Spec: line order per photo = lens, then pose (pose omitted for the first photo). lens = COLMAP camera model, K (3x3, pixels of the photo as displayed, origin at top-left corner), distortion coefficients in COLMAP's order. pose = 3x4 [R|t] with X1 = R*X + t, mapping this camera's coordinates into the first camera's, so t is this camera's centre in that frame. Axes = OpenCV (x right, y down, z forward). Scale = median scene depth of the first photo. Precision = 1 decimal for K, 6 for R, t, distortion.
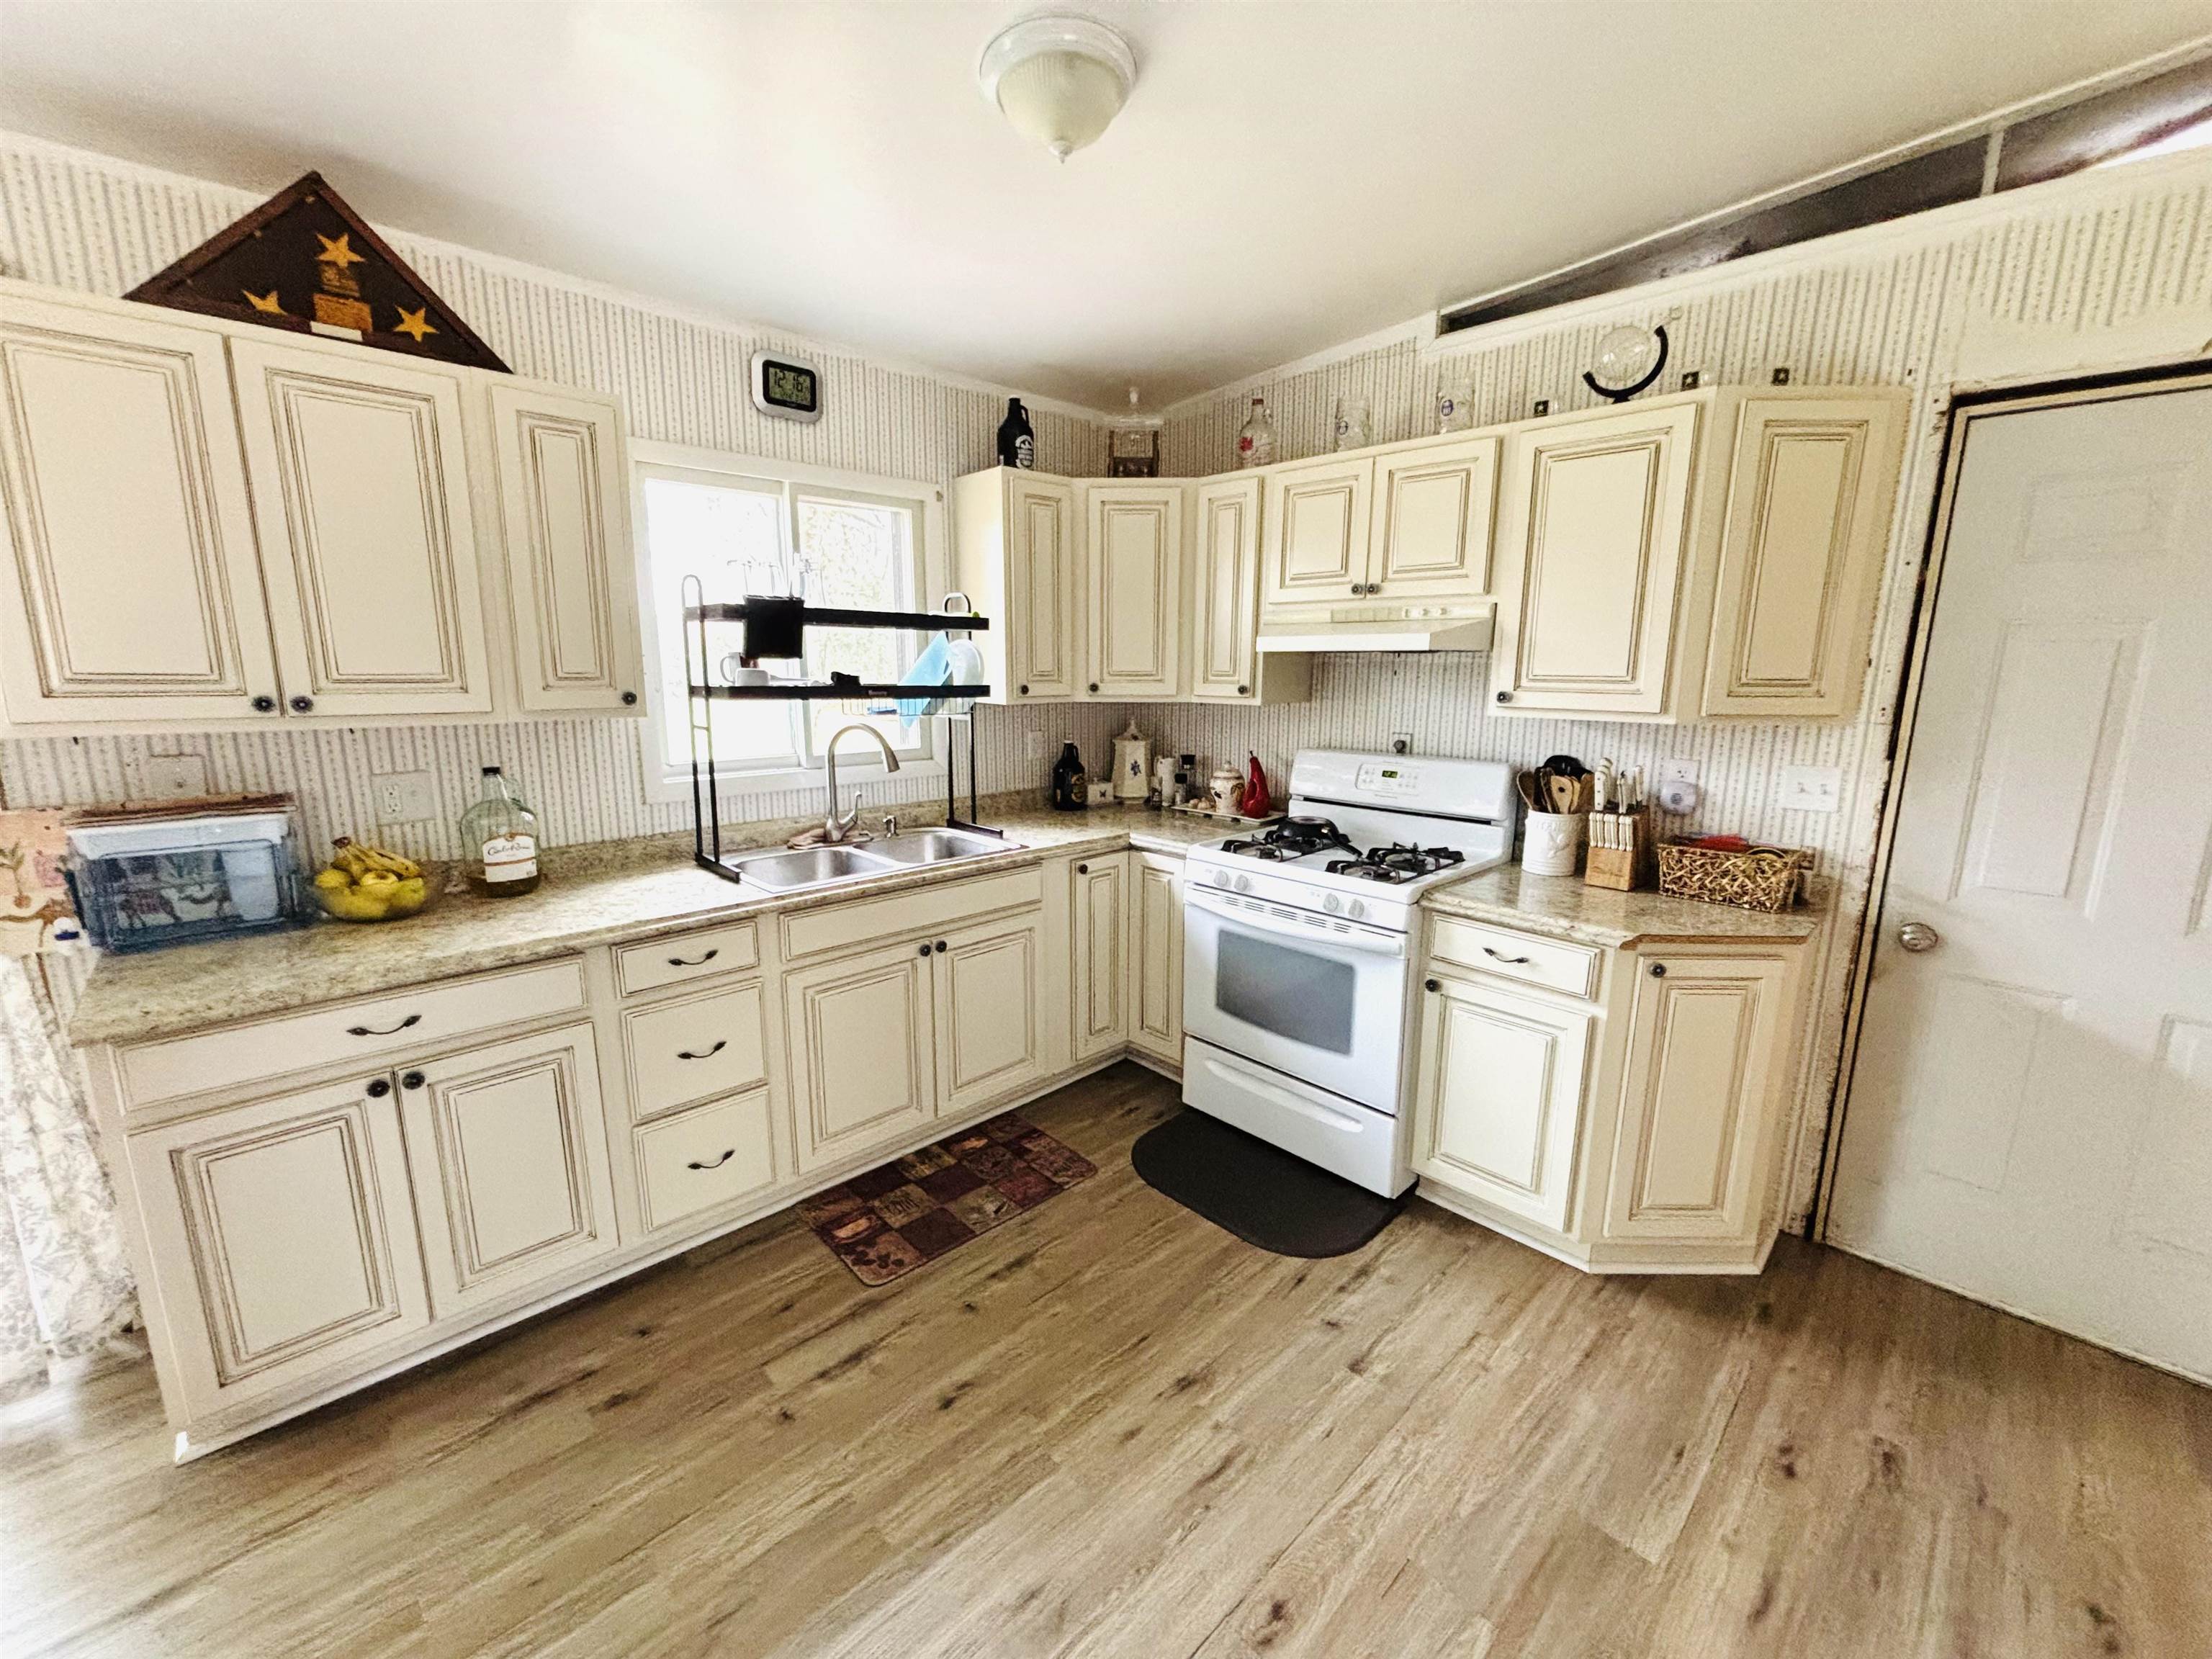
lens RADIAL K [[887.9, 0, 1104.9], [0, 887.9, 830.7], [0, 0, 1]] dist [-0.000145, 0.000155]
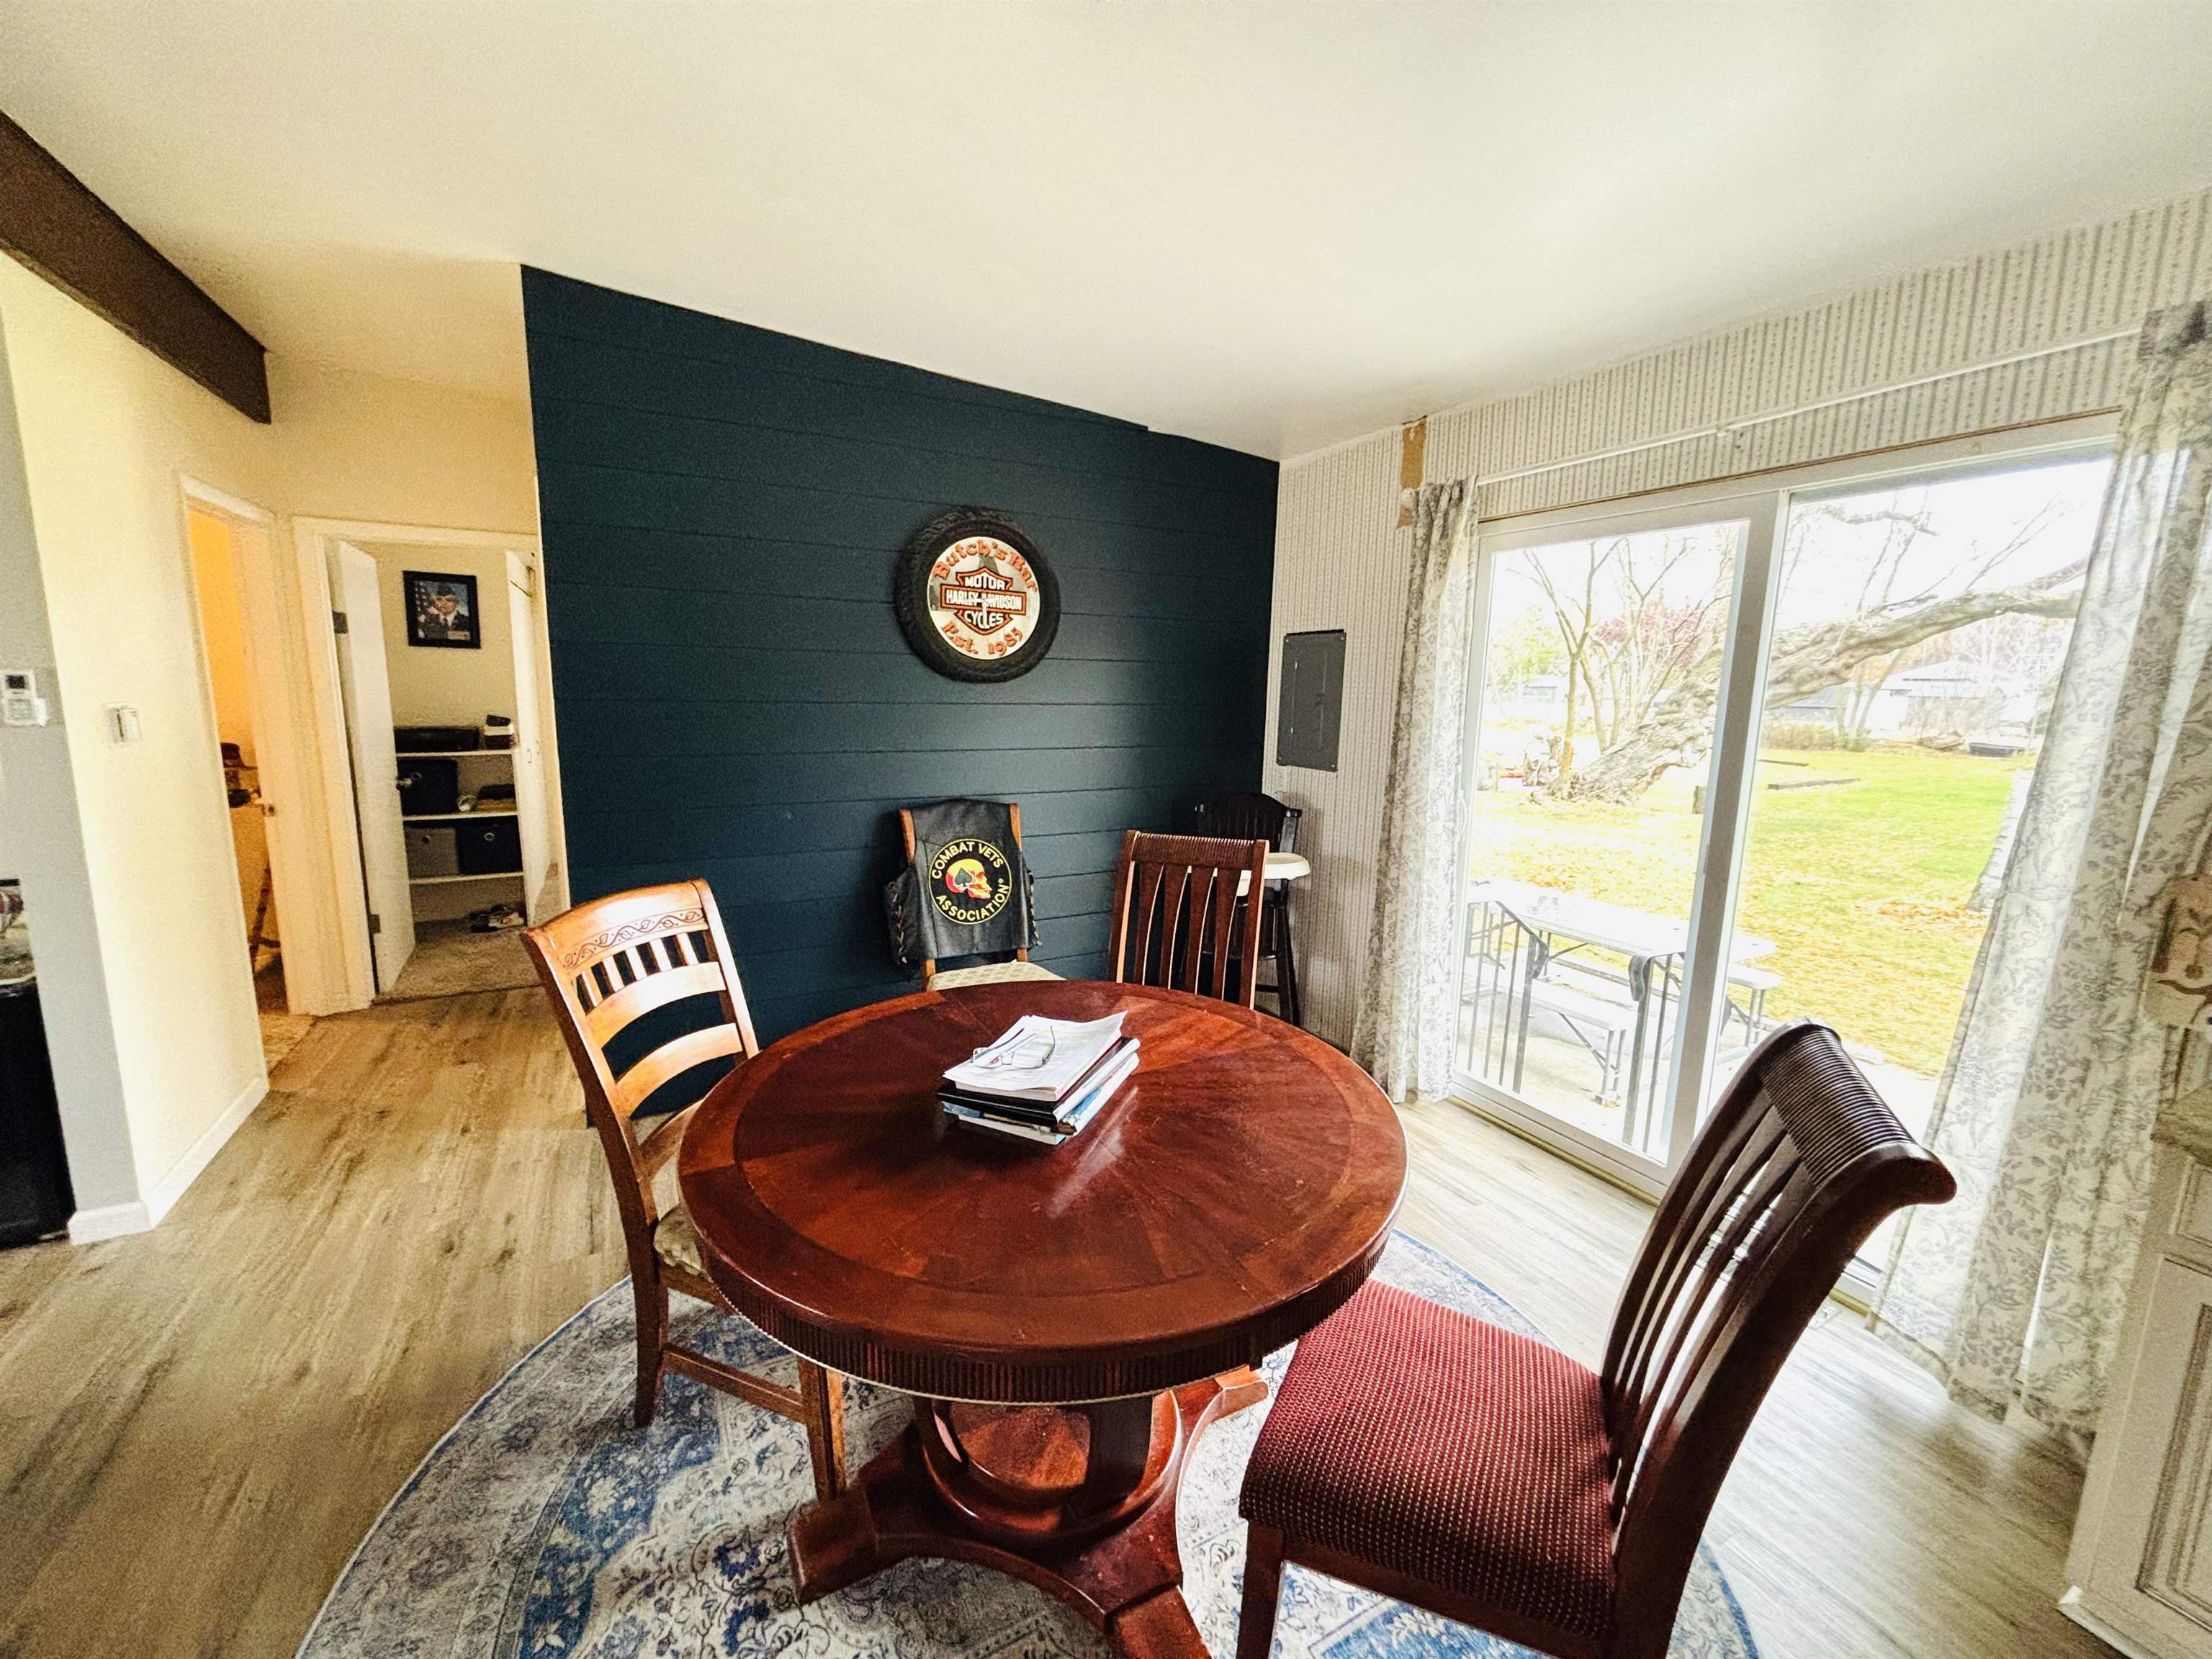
lens RADIAL K [[887.9, 0, 1109.8], [0, 887.9, 827.1], [0, 0, 1]] dist [-0.000145, 0.000155]
pose [[-0.268077, 0.139437, -0.953253, -0.042332], [-0.203299, 0.959001, 0.197451, -0.019381], [0.941703, 0.246727, -0.228739, 0.100398]]
